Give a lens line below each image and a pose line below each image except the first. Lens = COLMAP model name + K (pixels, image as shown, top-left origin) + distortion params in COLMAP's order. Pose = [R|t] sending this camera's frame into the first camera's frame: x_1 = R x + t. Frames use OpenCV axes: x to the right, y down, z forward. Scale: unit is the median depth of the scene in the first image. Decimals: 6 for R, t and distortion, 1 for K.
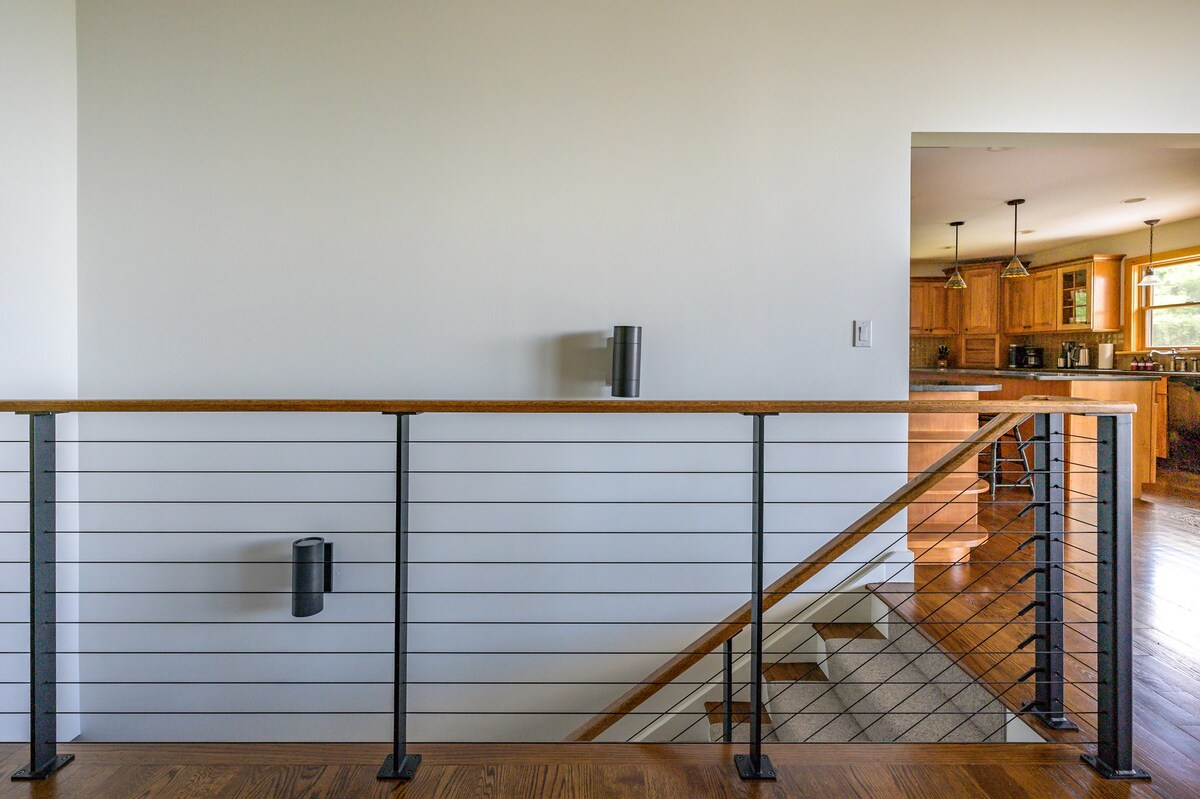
lens RADIAL K [[525.8, 0, 595.4], [0, 525.8, 355.5], [0, 0, 1]] dist [-0.004712, -0.000731]
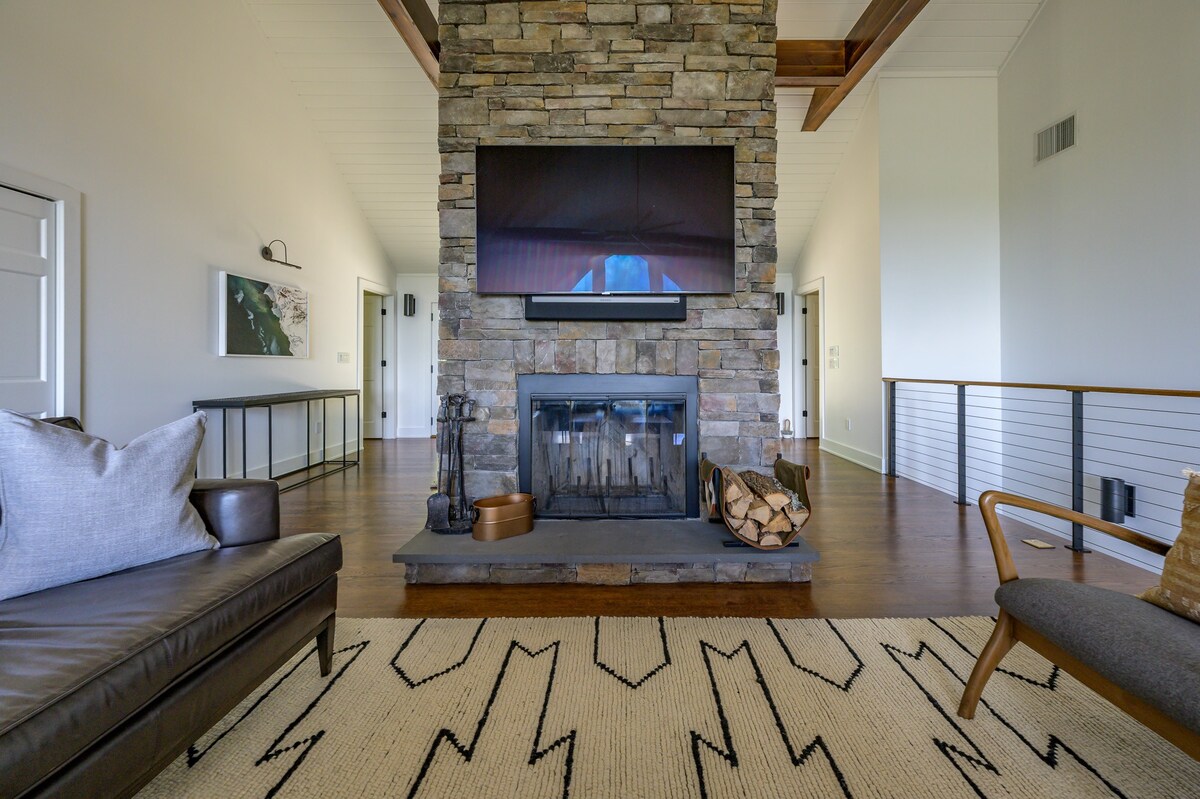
lens RADIAL K [[473.5, 0, 611.9], [0, 473.5, 361.2], [0, 0, 1]] dist [-0.002070, 0.000122]
pose [[-0.000536, -0.012456, -0.999922, 0.375298], [0.001753, 0.999921, -0.012457, 0.000413], [0.999998, -0.001760, -0.000514, -0.227127]]
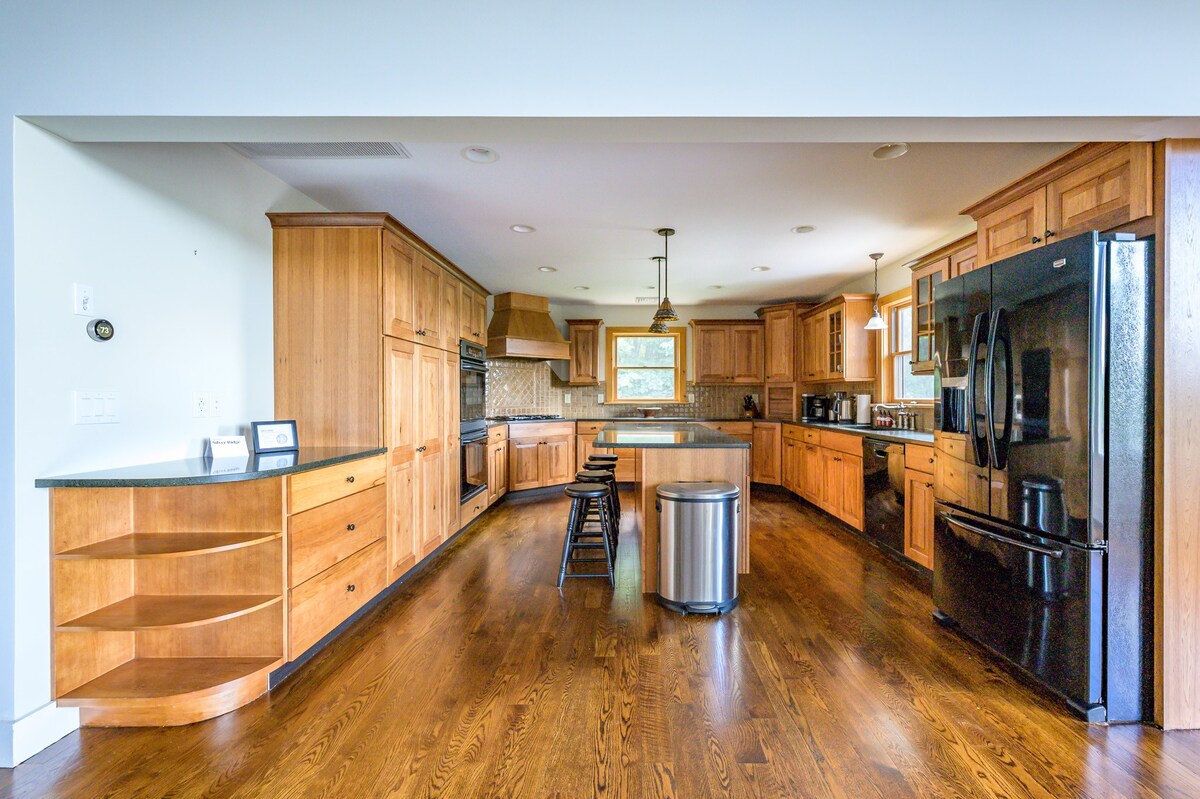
lens RADIAL K [[525.8, 0, 636.8], [0, 525.8, 401.4], [0, 0, 1]] dist [-0.004712, -0.000731]
pose [[0.999766, -0.006392, 0.020642, 0.582914], [0.006231, 0.999950, 0.007880, -0.020788], [-0.020691, -0.007750, 0.999756, 0.121648]]
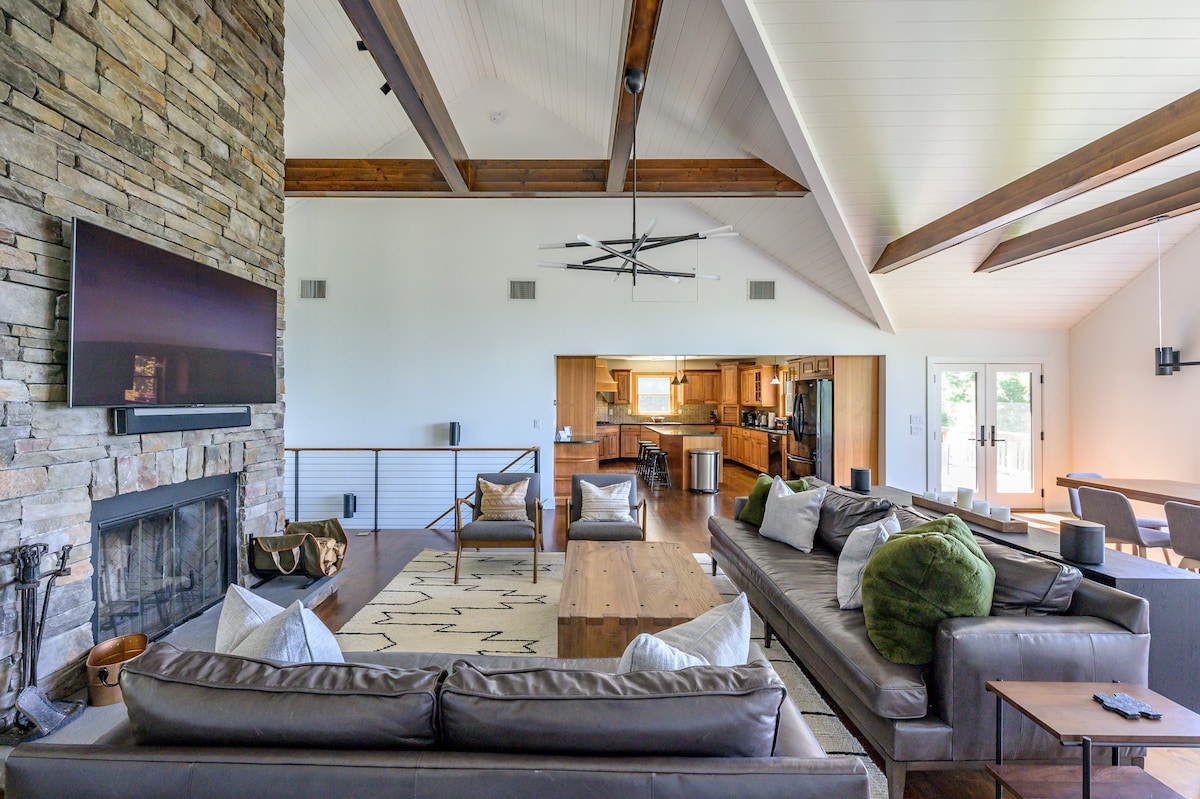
lens RADIAL K [[489.7, 0, 575.5], [0, 489.7, 396.9], [0, 0, 1]] dist [-0.000202, -0.000272]
pose [[0.999998, -0.001648, -0.001264, 0.300124], [0.001644, 0.999994, -0.003158, -0.075197], [0.001269, 0.003156, 0.999994, -0.715013]]
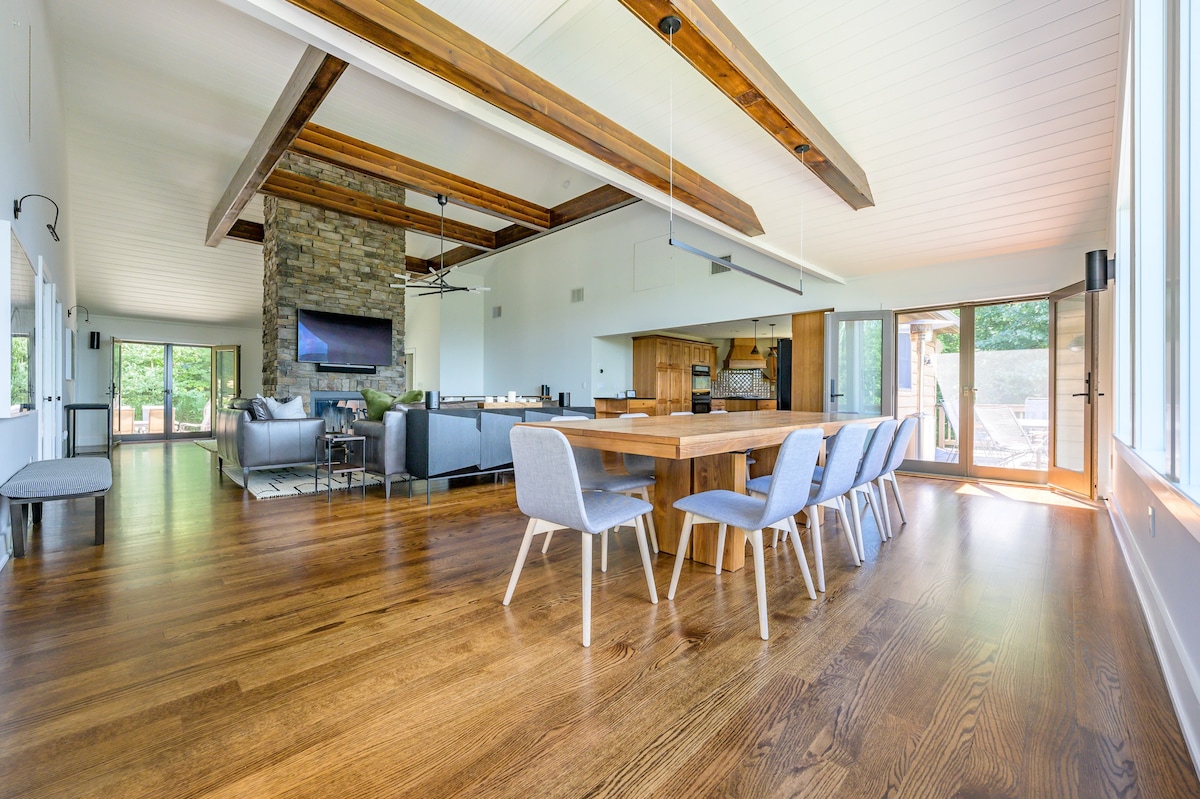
lens RADIAL K [[473.5, 0, 595.6], [0, 473.5, 393.6], [0, 0, 1]] dist [-0.002070, 0.000122]
pose [[0.711745, -0.000644, -0.702437, 1.359078], [-0.003288, 0.999986, -0.004247, 0.017548], [0.702430, 0.005332, 0.711733, -0.690997]]
